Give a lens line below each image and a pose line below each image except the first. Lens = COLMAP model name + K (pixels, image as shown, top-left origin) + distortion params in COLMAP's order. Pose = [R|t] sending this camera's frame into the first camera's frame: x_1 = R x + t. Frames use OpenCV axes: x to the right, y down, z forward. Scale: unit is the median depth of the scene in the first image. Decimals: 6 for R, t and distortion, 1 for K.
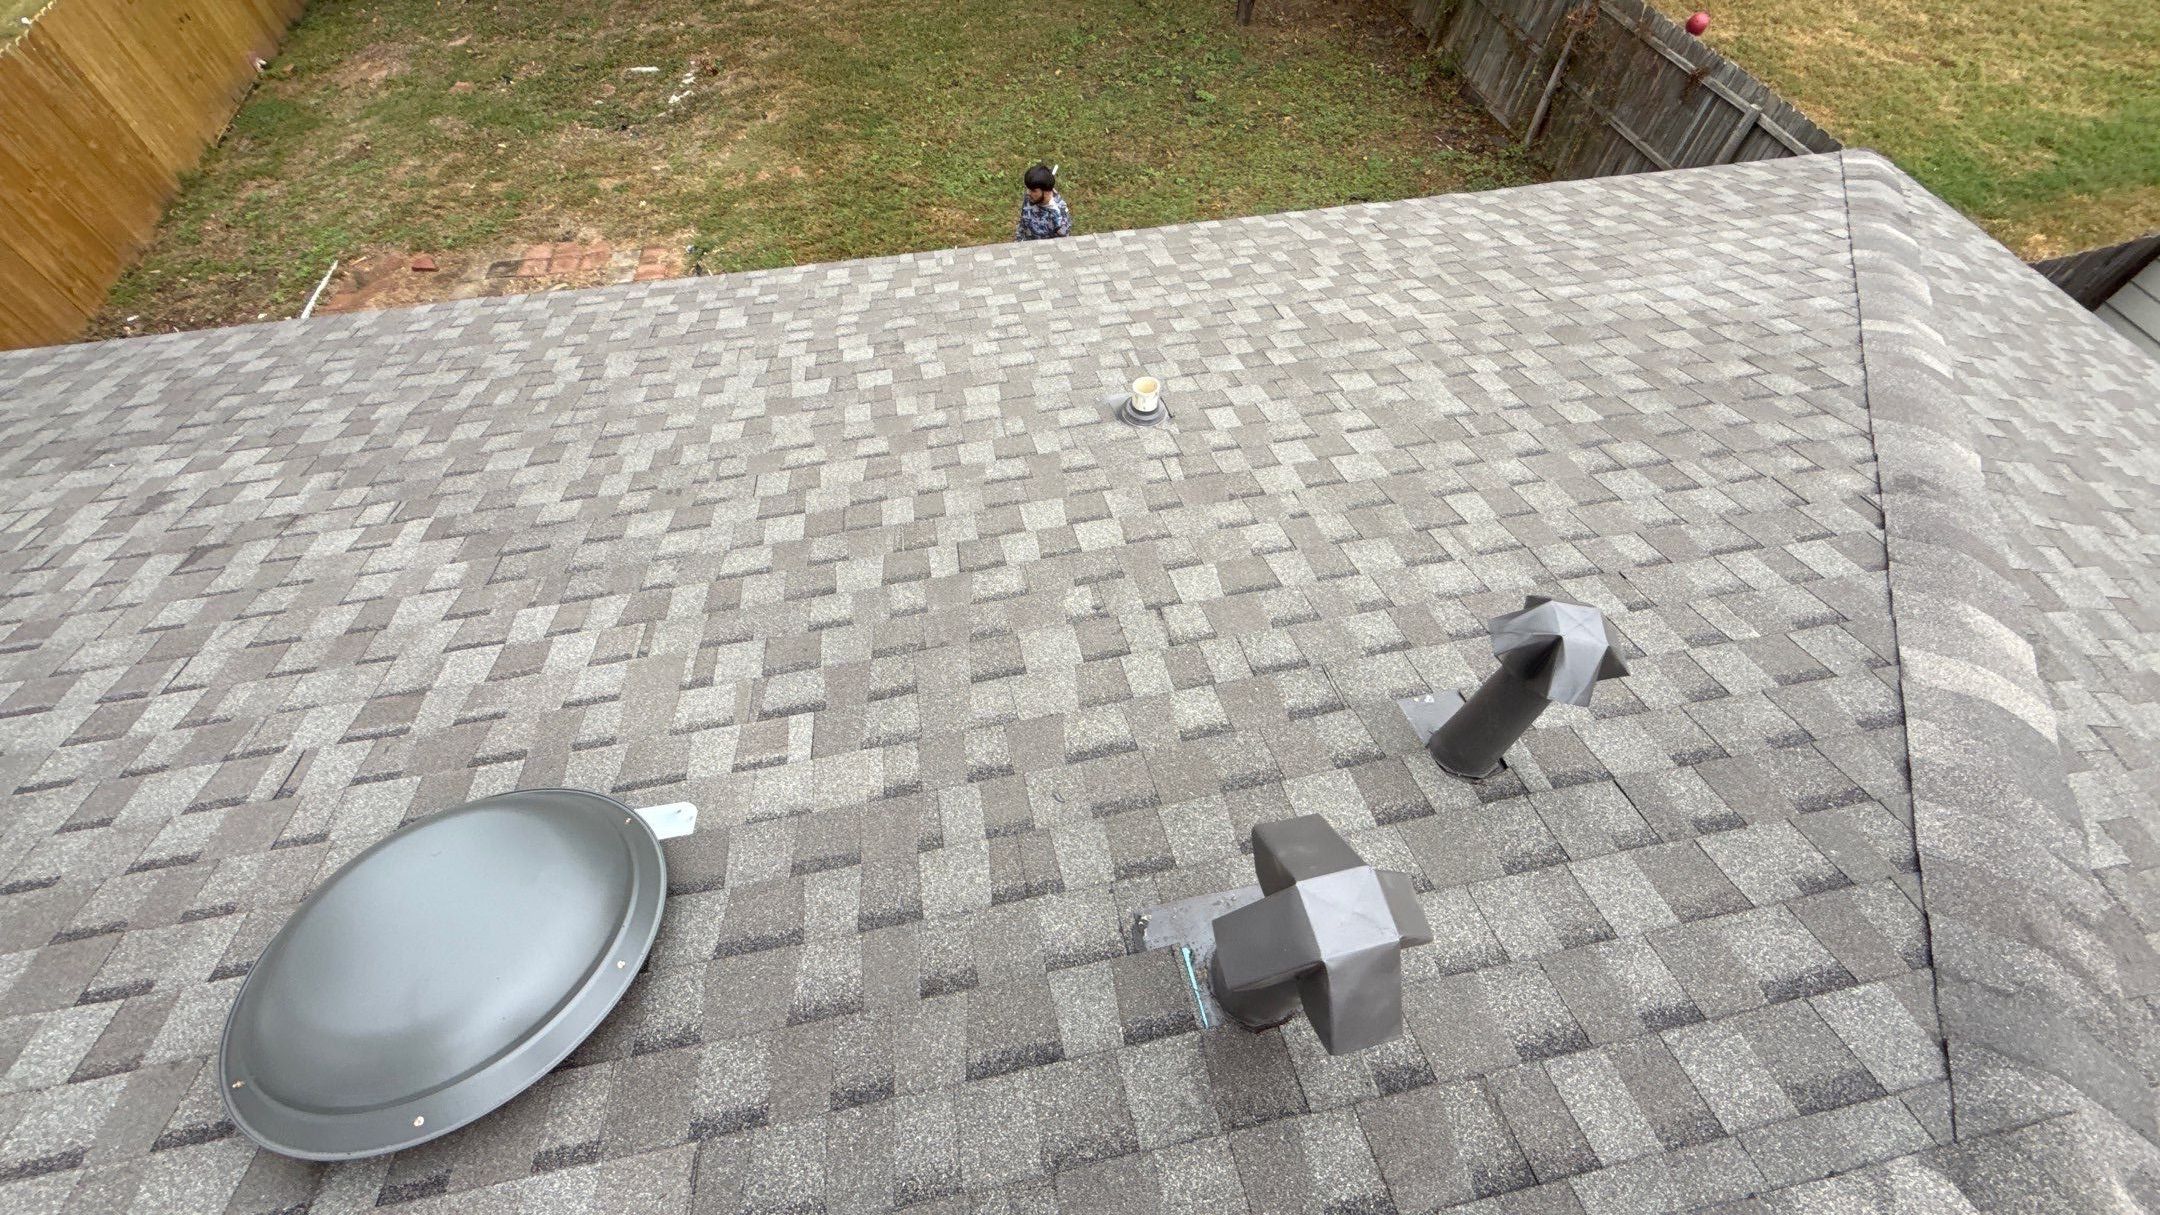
lens RADIAL K [[852.3, 0, 1092.3], [0, 852.3, 615.4], [0, 0, 1]] dist [0.001847, -0.000678]
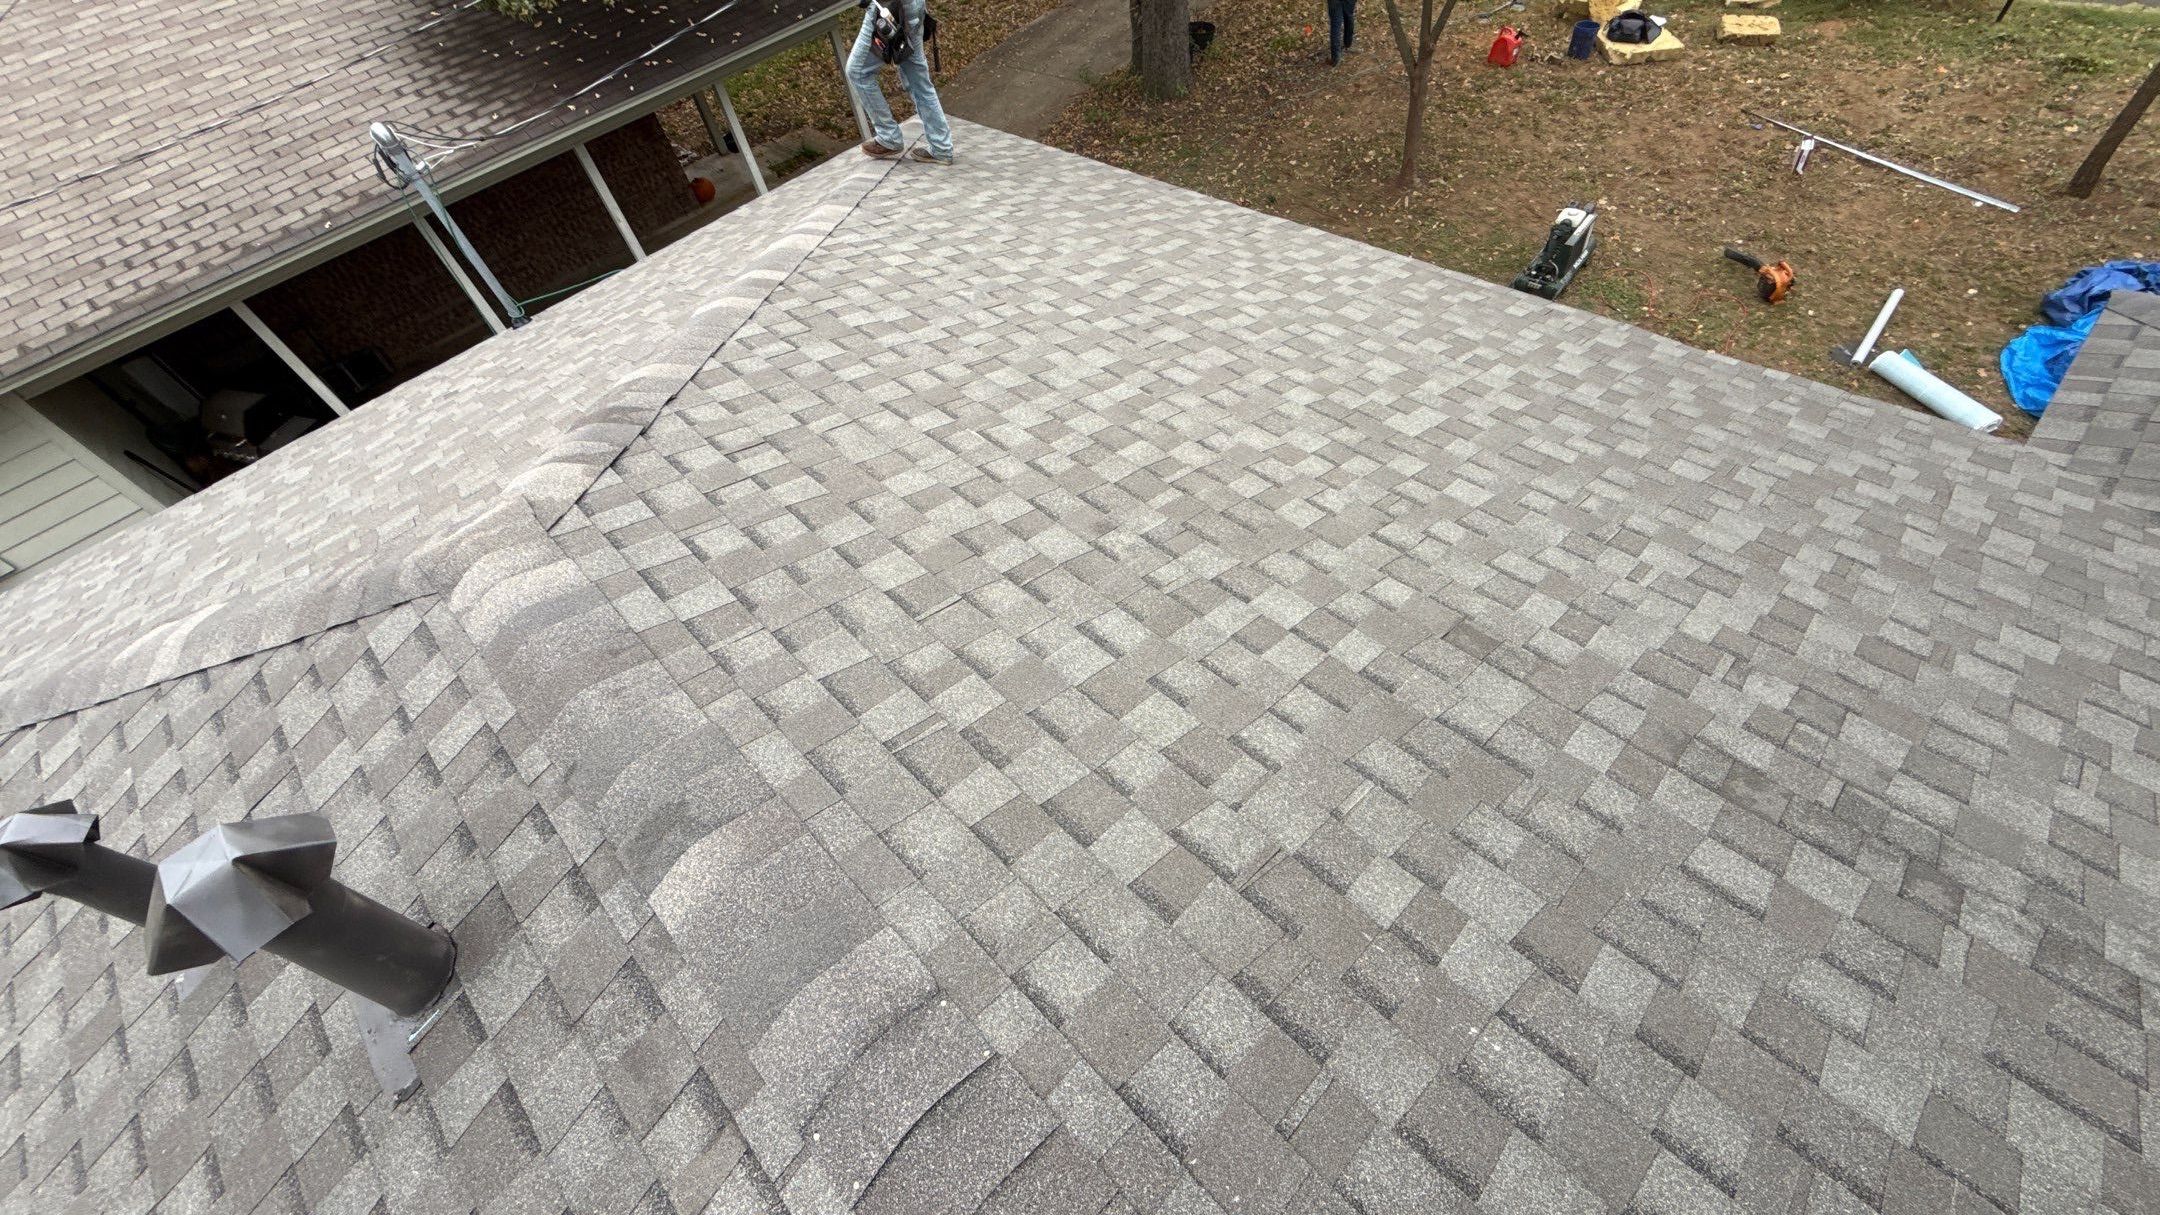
lens RADIAL K [[852.3, 0, 1075.9], [0, 852.3, 605.9], [0, 0, 1]] dist [0.001847, -0.000678]
pose [[-0.553347, -0.605541, 0.571951, -0.425741], [0.764486, -0.096582, 0.637365, 0.256378], [-0.330710, 0.789932, 0.516371, -0.198719]]
